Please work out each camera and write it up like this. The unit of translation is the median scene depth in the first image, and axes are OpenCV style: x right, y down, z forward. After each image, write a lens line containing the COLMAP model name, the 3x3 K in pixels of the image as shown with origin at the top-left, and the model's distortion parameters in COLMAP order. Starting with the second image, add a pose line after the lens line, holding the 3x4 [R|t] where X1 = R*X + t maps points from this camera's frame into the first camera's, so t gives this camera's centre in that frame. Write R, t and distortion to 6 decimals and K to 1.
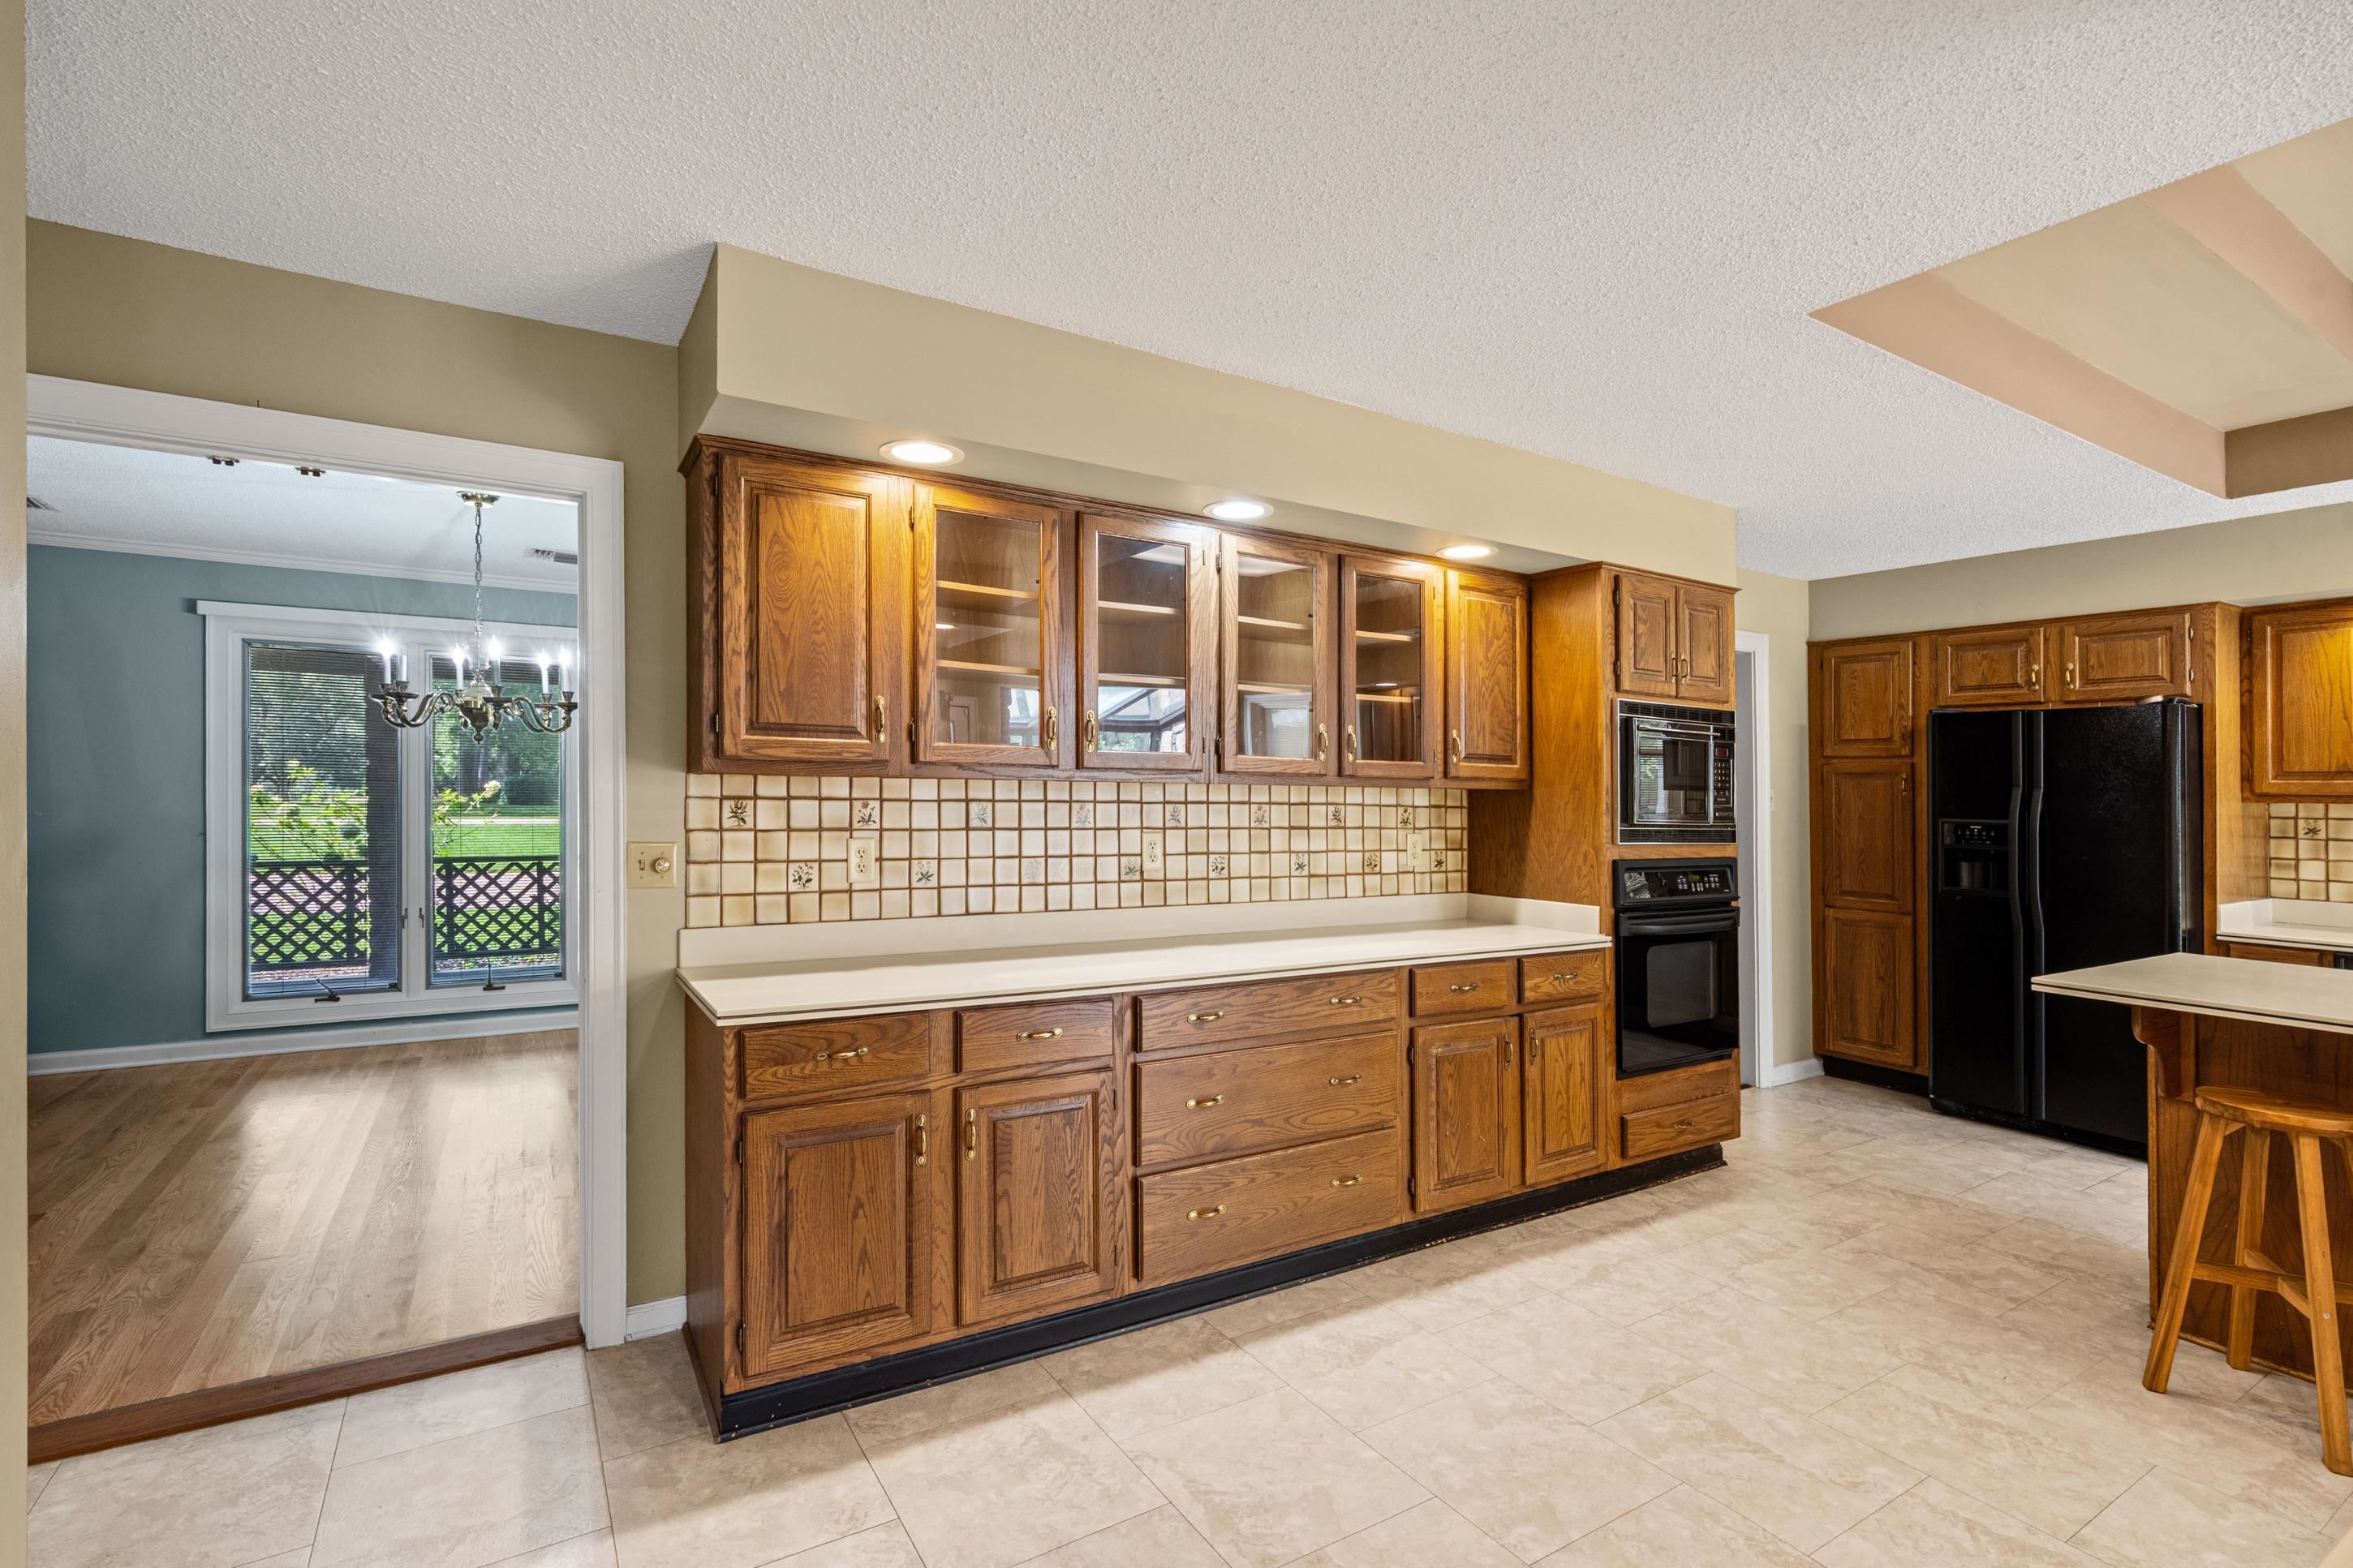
lens RADIAL K [[1076.5, 0, 1150.6], [0, 1076.5, 786.5], [0, 0, 1]] dist [-0.001130, 0.000490]
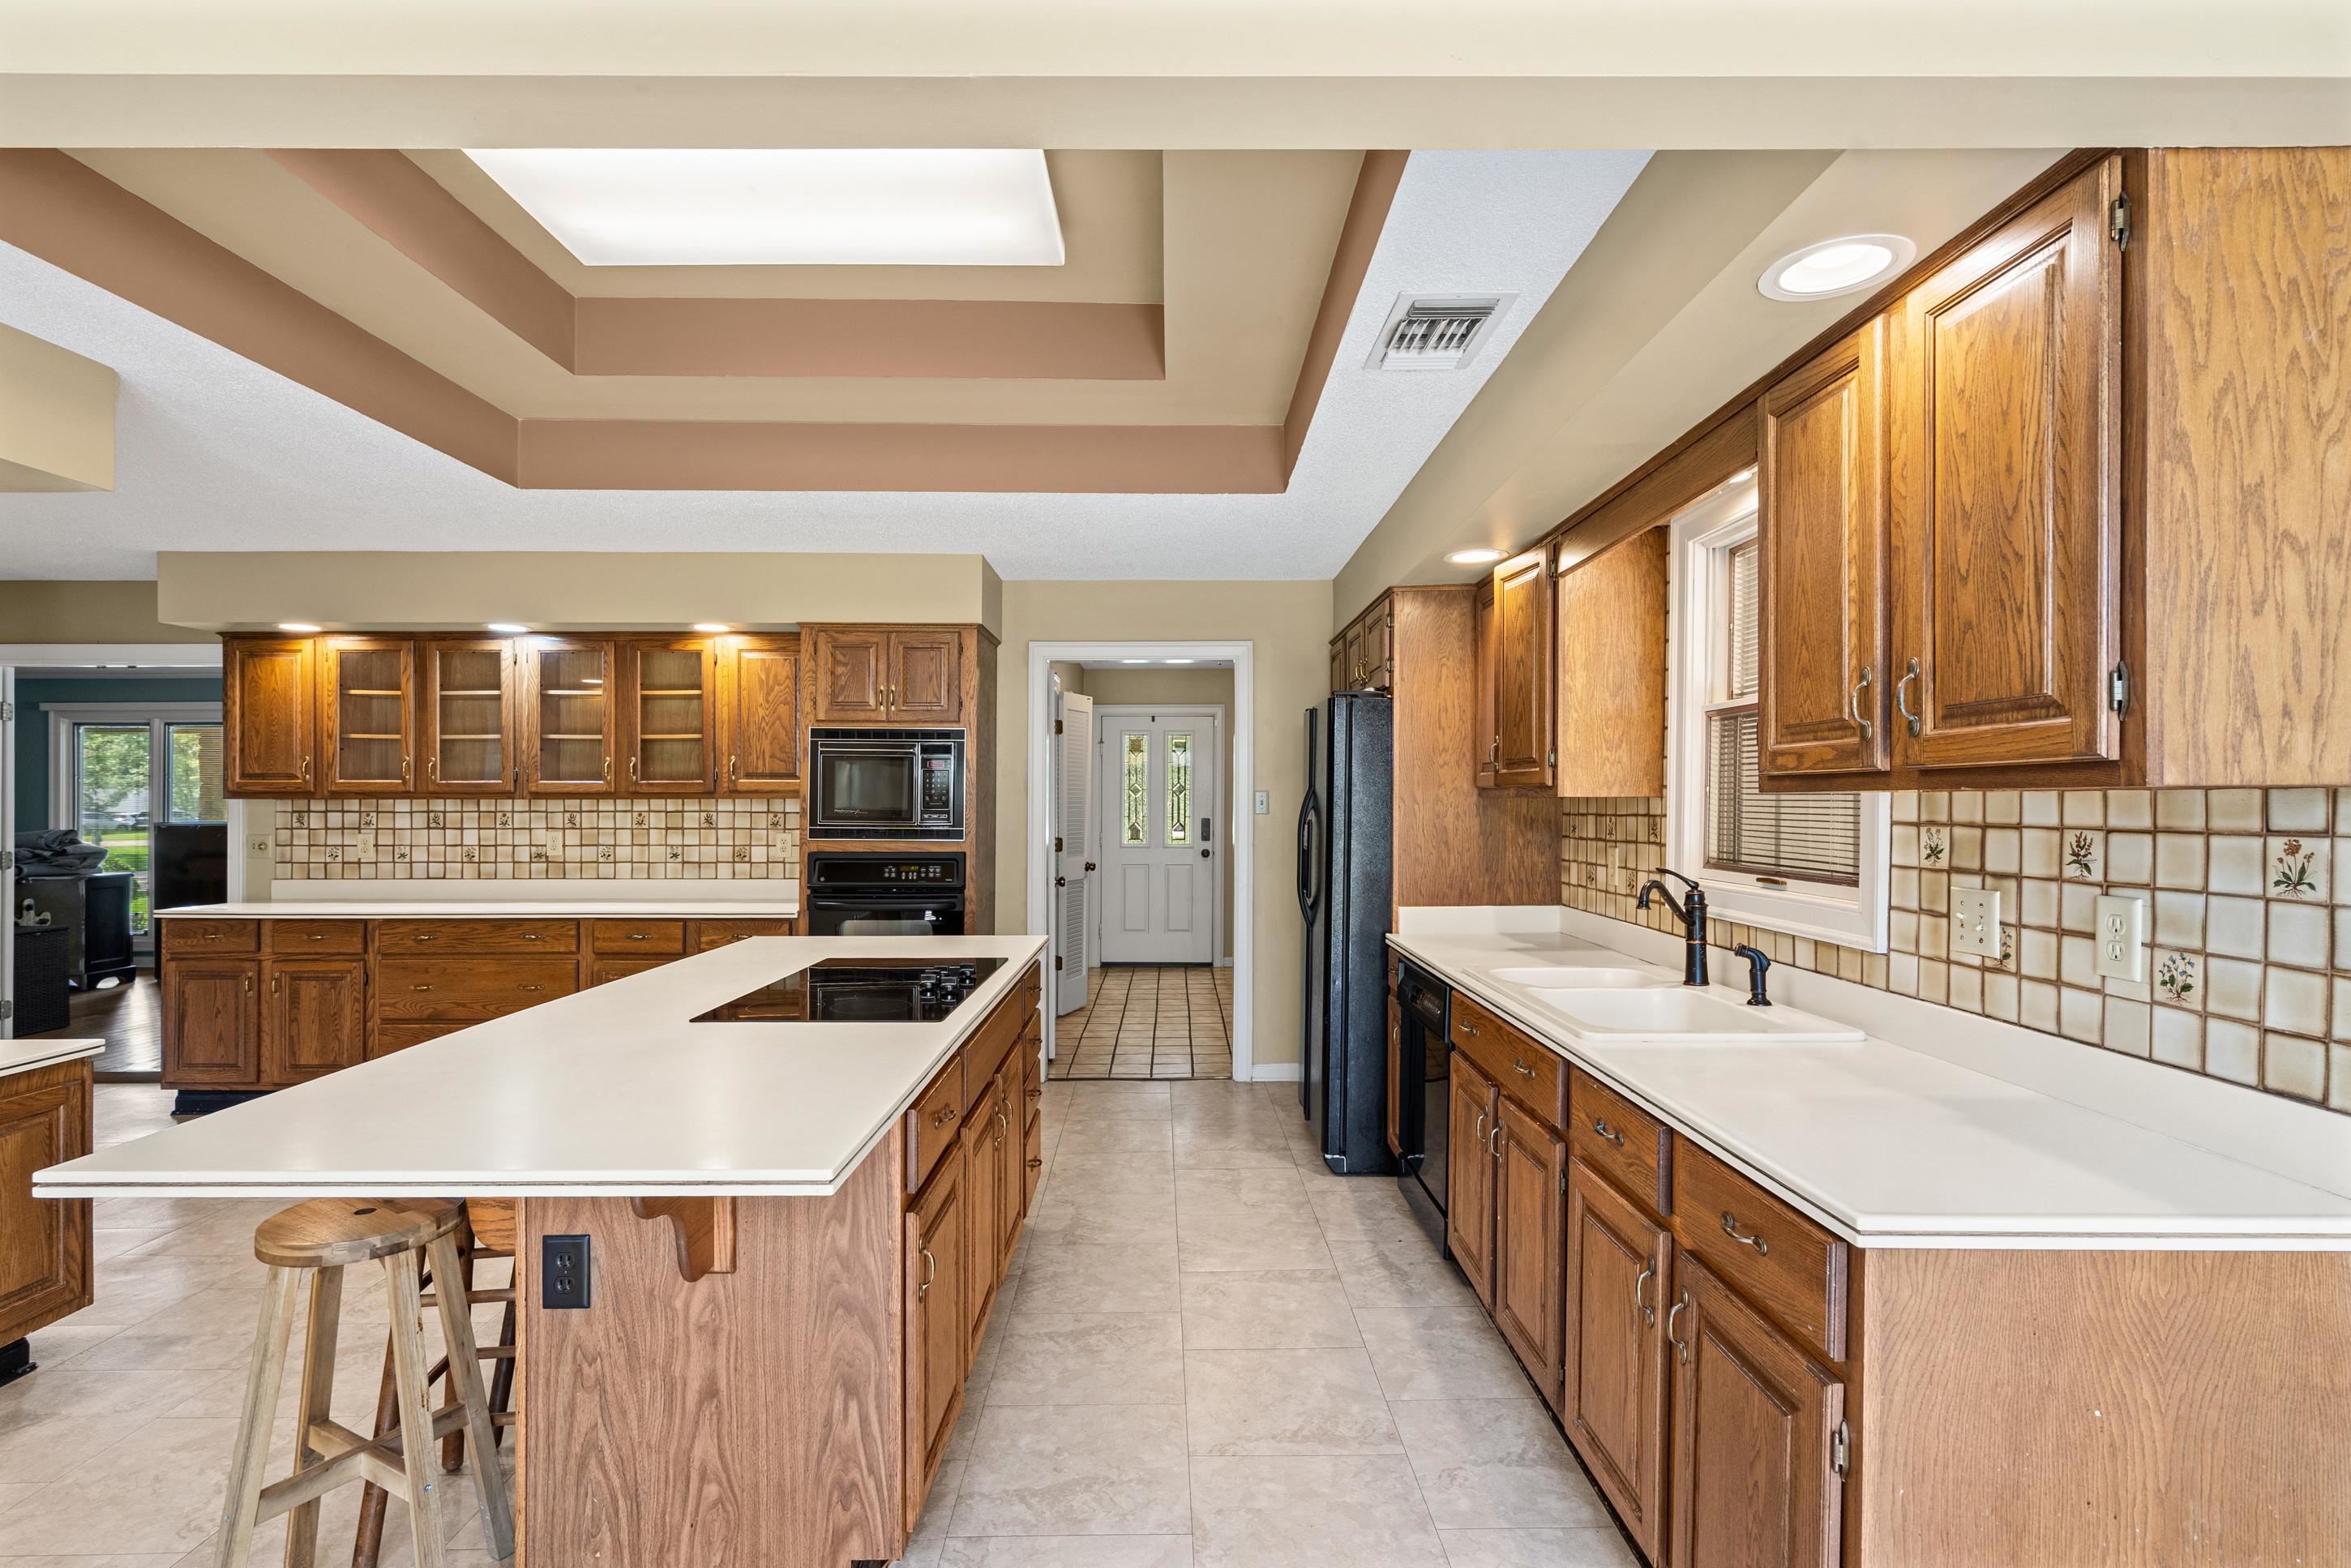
lens RADIAL K [[1091.8, 0, 1177.6], [0, 1091.8, 813.6], [0, 0, 1]] dist [0.002652, 0.000515]
pose [[0.862167, -0.012443, -0.506471, 1.593707], [0.016973, 0.999847, 0.004329, 0.026146], [0.506340, -0.012329, 0.862246, 0.096837]]
